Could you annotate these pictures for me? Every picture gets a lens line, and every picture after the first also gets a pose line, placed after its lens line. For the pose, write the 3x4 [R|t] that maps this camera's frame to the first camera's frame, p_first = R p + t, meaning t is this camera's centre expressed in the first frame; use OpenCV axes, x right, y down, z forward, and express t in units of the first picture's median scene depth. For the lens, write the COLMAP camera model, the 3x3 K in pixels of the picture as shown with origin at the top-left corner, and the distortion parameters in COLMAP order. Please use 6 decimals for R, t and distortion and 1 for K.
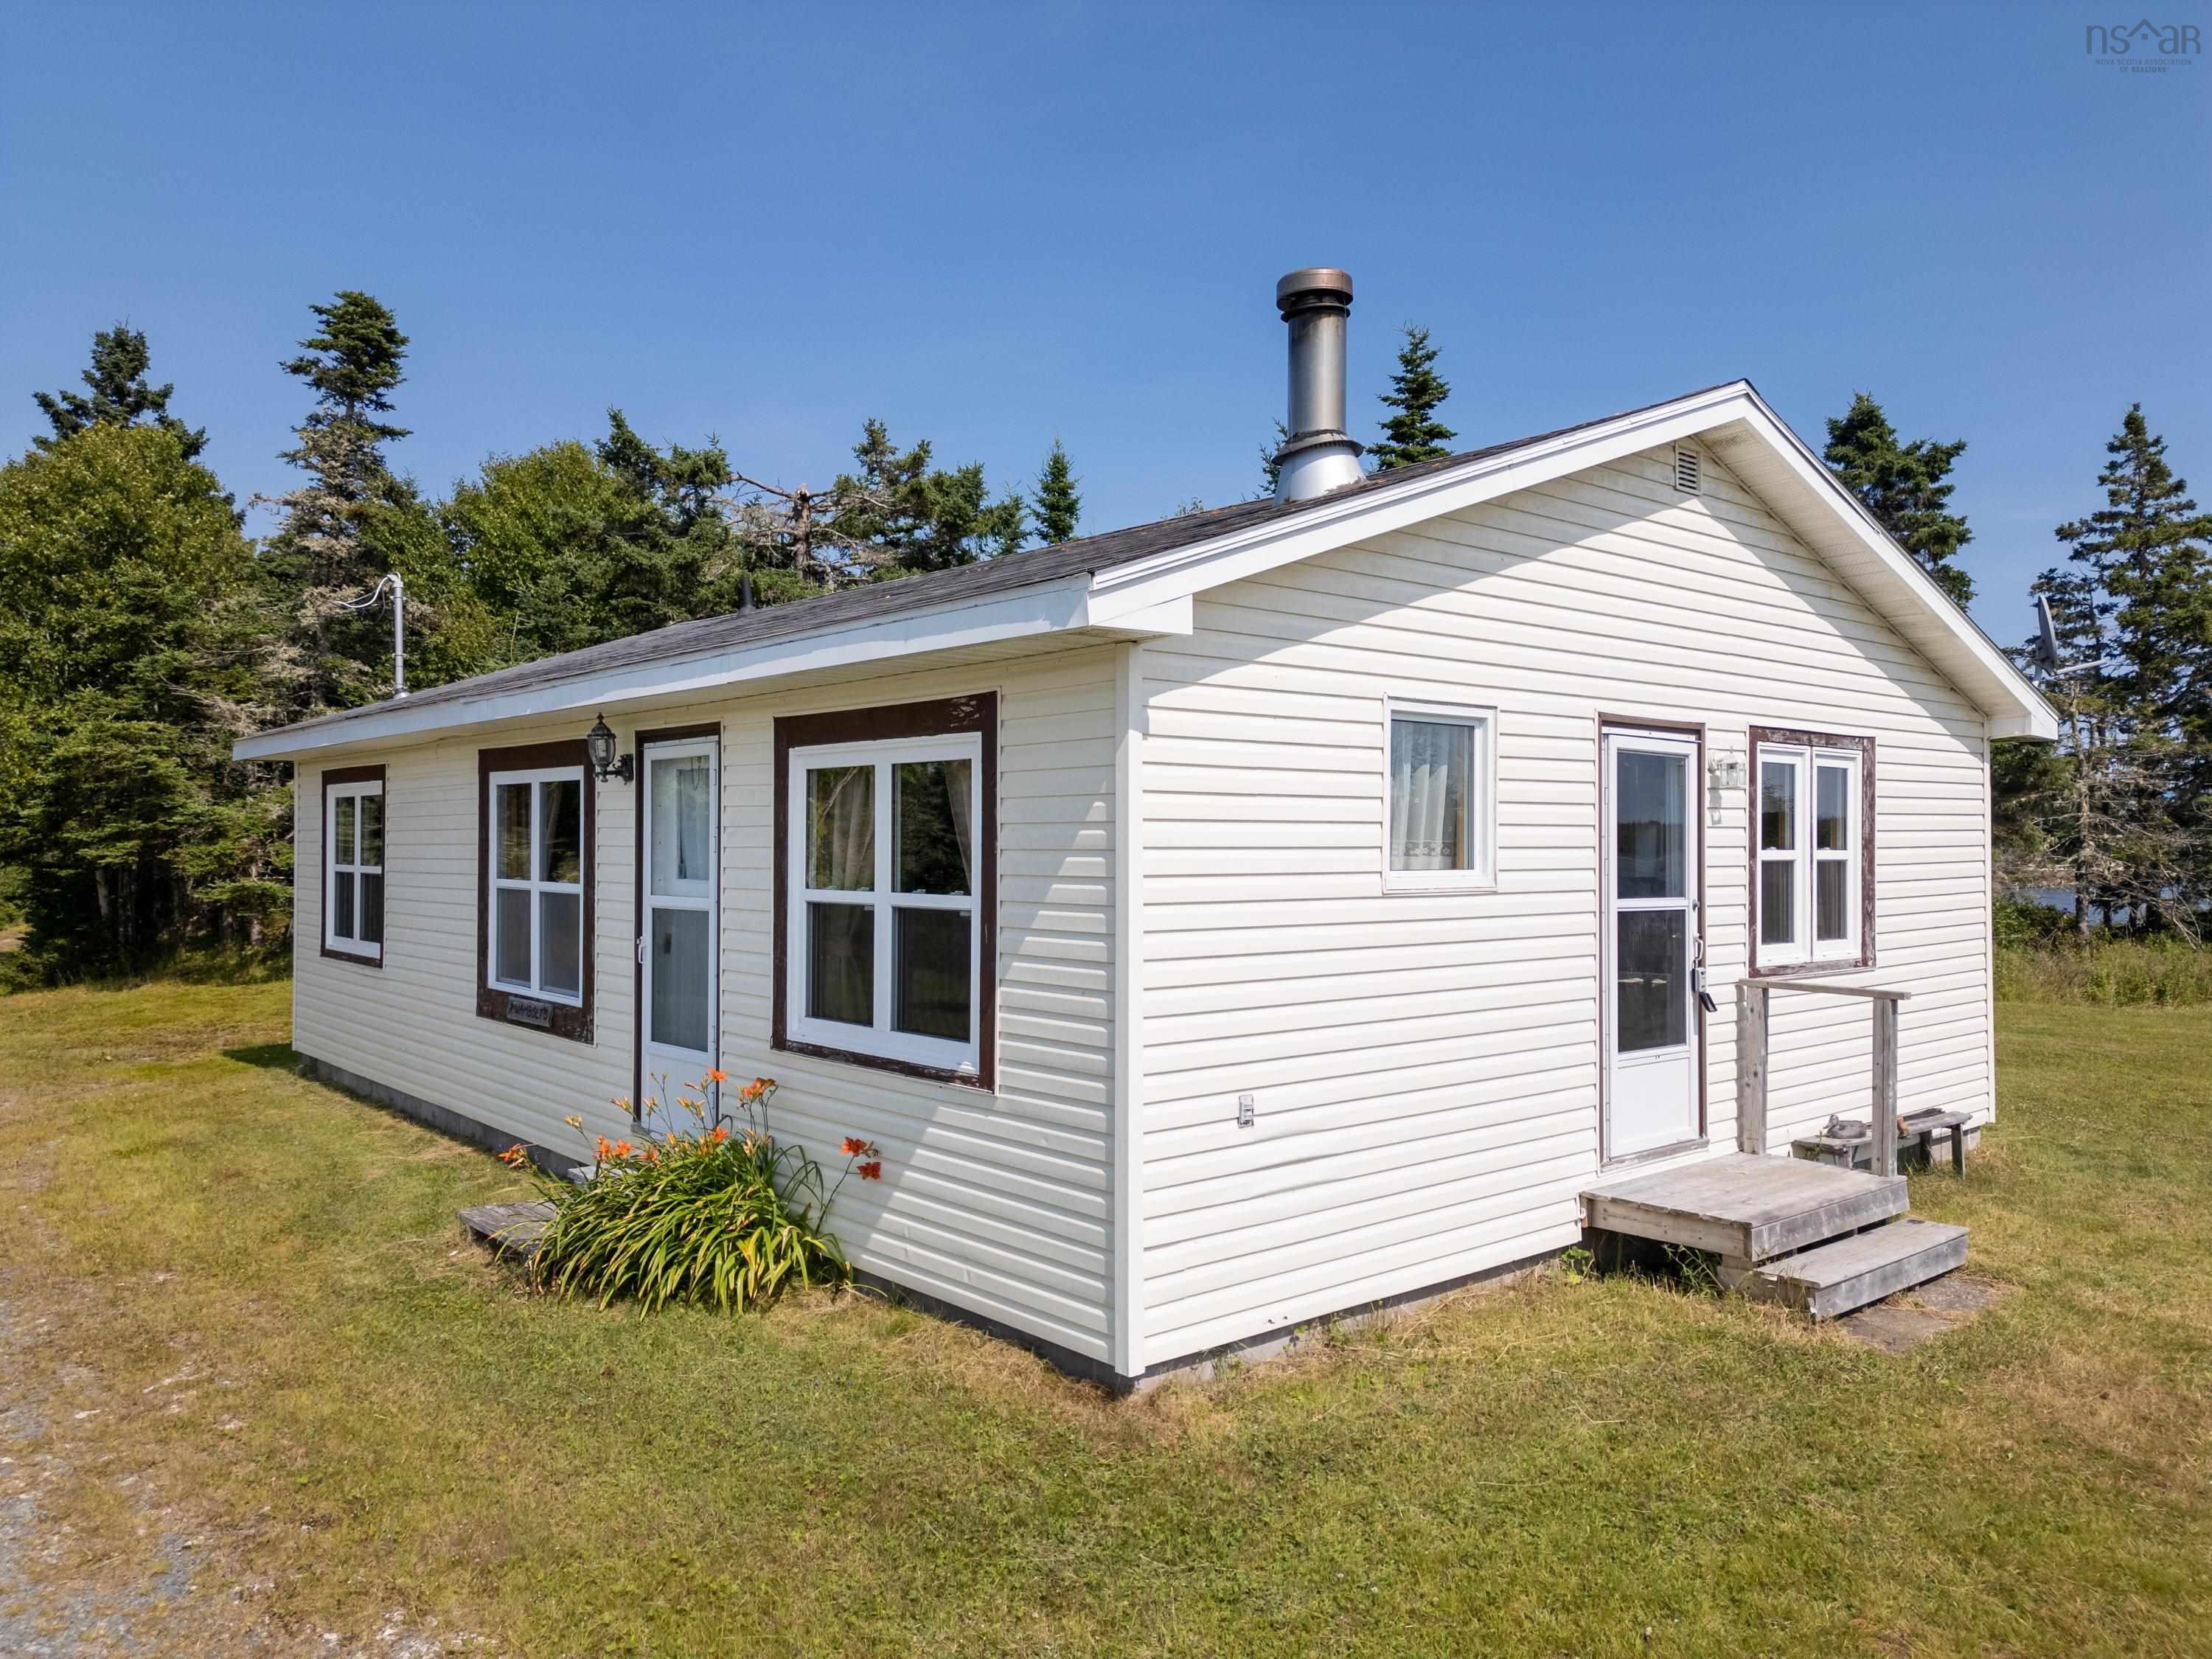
lens RADIAL K [[1591.0, 0, 1105.5], [0, 1591.0, 785.0], [0, 0, 1]] dist [0.087012, -0.138709]
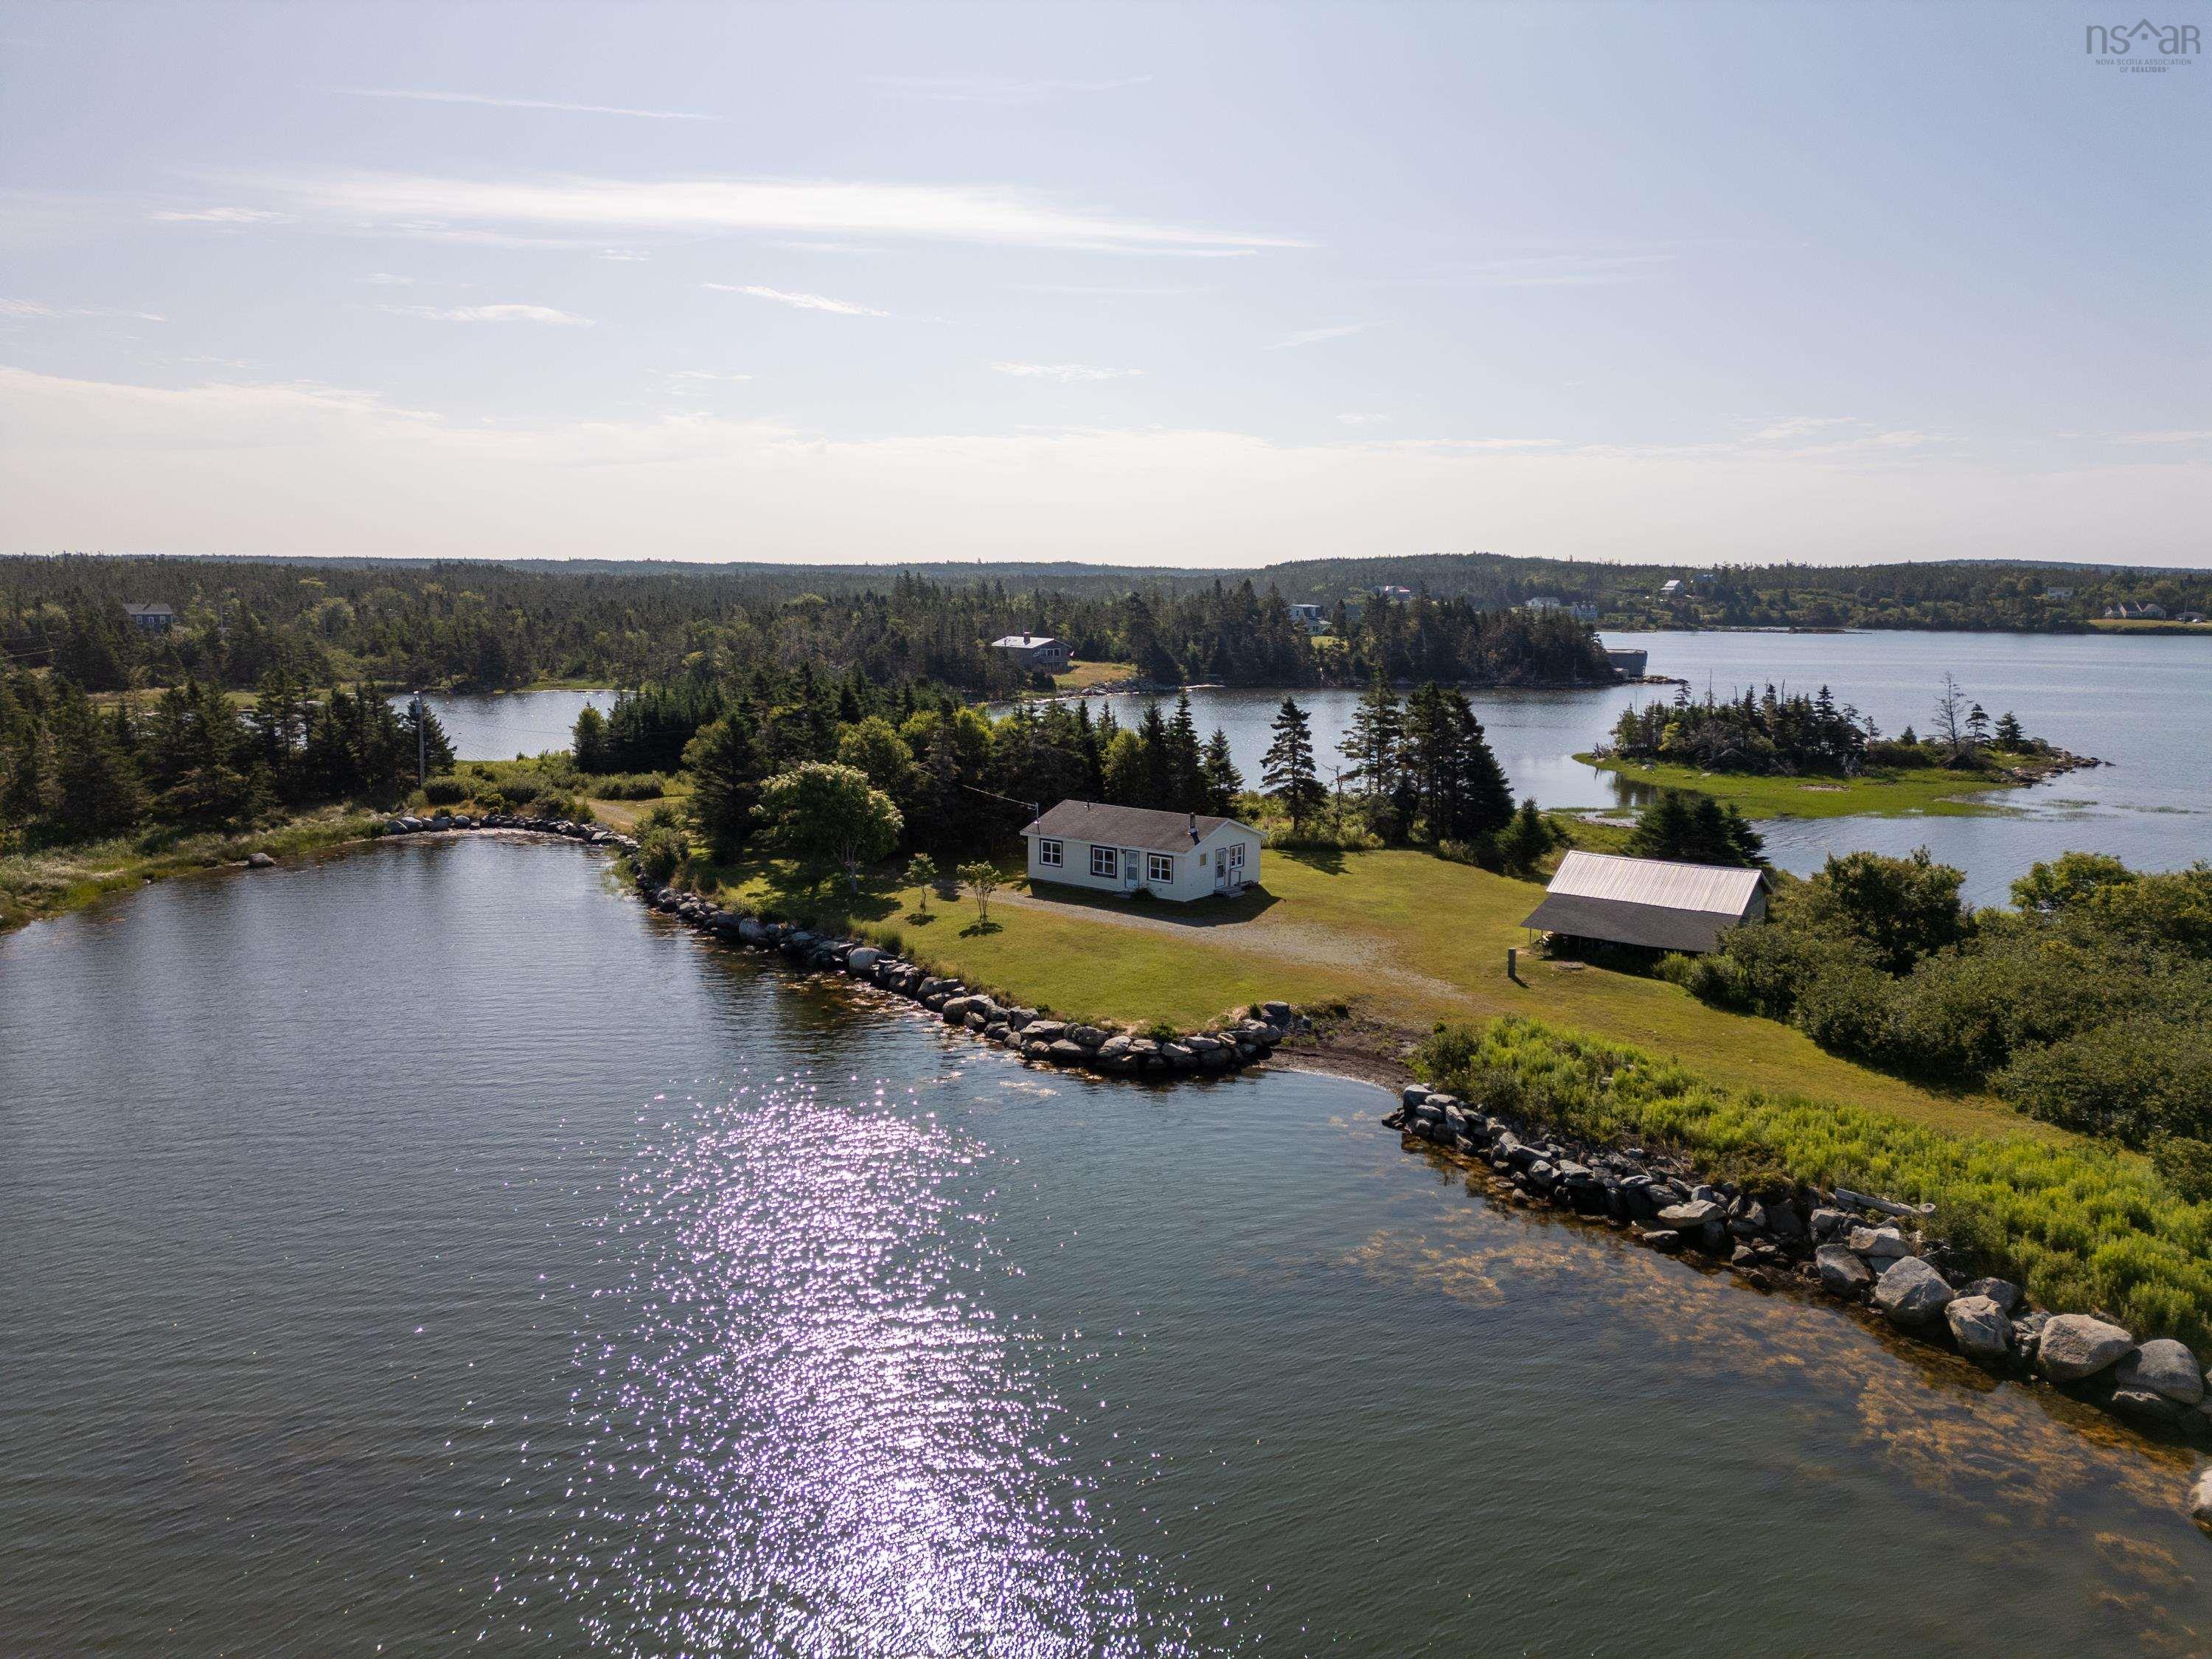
lens RADIAL K [[1527.6, 0, 1106.0], [0, 1527.6, 829.5], [0, 0, 1]] dist [0.030765, -0.000467]
pose [[0.980496, -0.029526, 0.194308, -1.899176], [-0.007480, 0.982328, 0.187017, -1.631326], [-0.196396, -0.184823, 0.962948, -6.866018]]
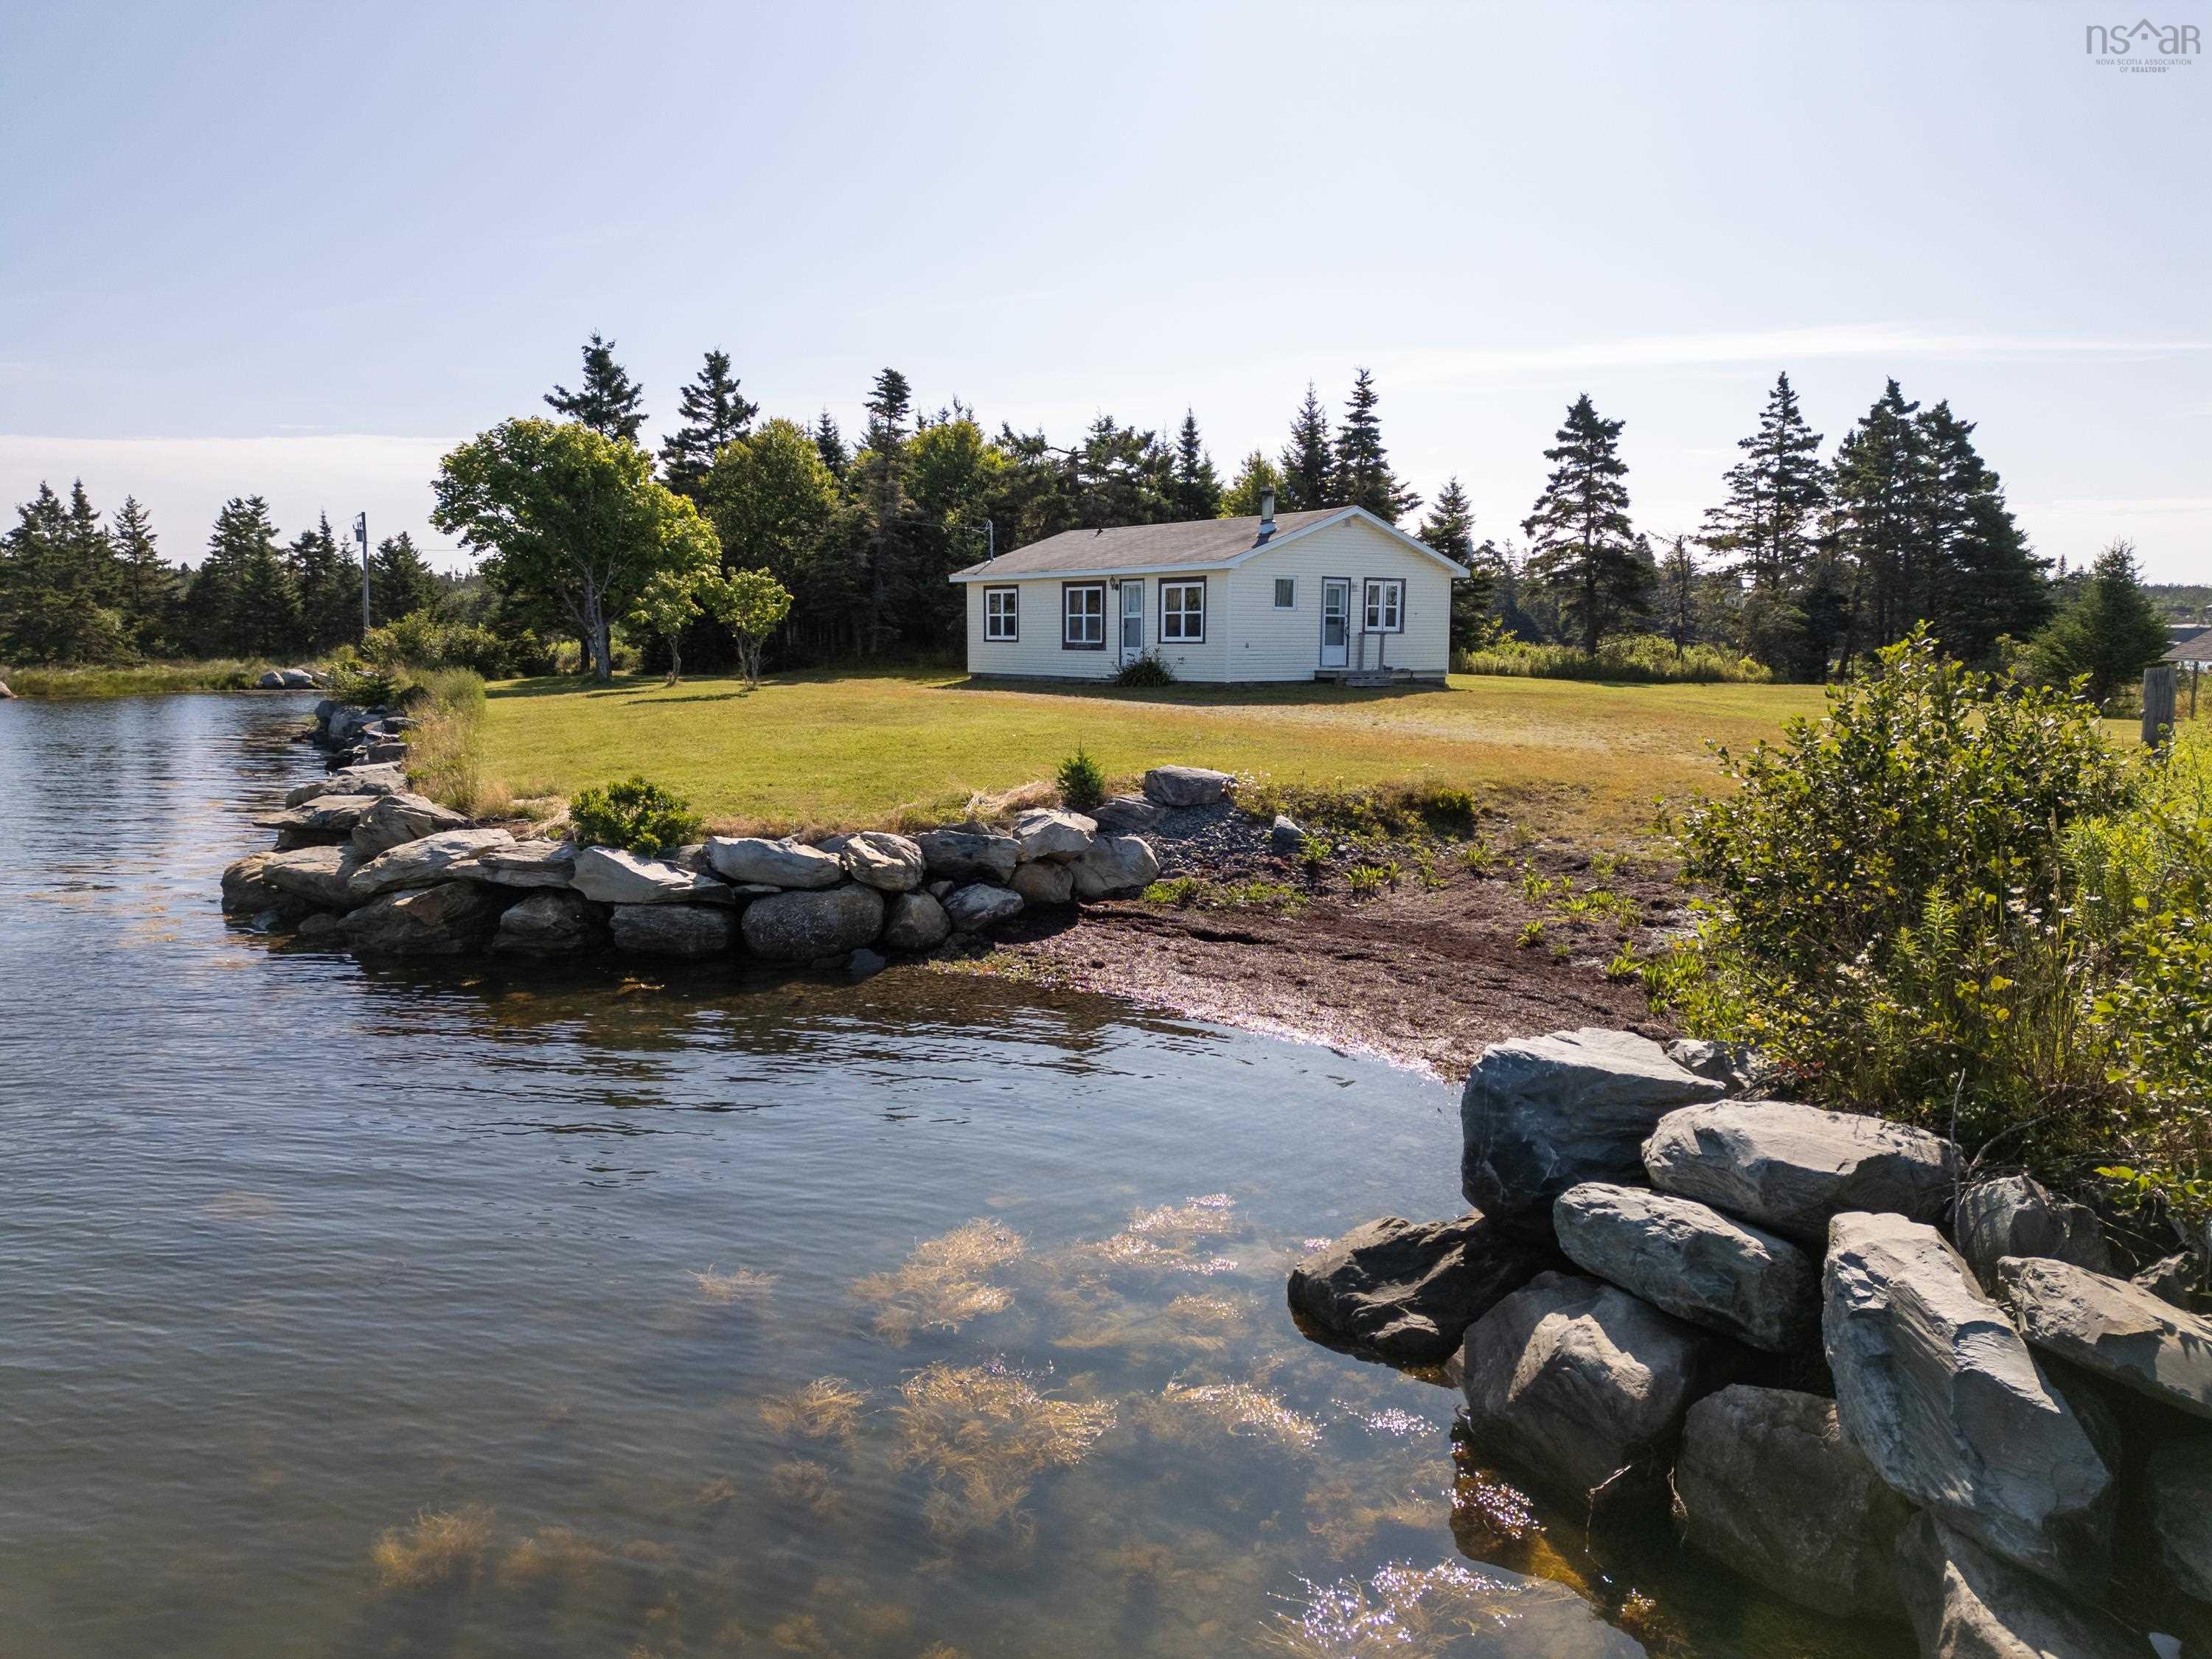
lens RADIAL K [[1553.6, 0, 1094.3], [0, 1553.6, 887.2], [0, 0, 1]] dist [0.088596, -0.102937]
pose [[0.998122, 0.012776, -0.059903, -0.072331], [-0.001121, 0.981650, 0.190686, -0.014982], [0.061240, -0.190261, 0.979822, -2.924072]]
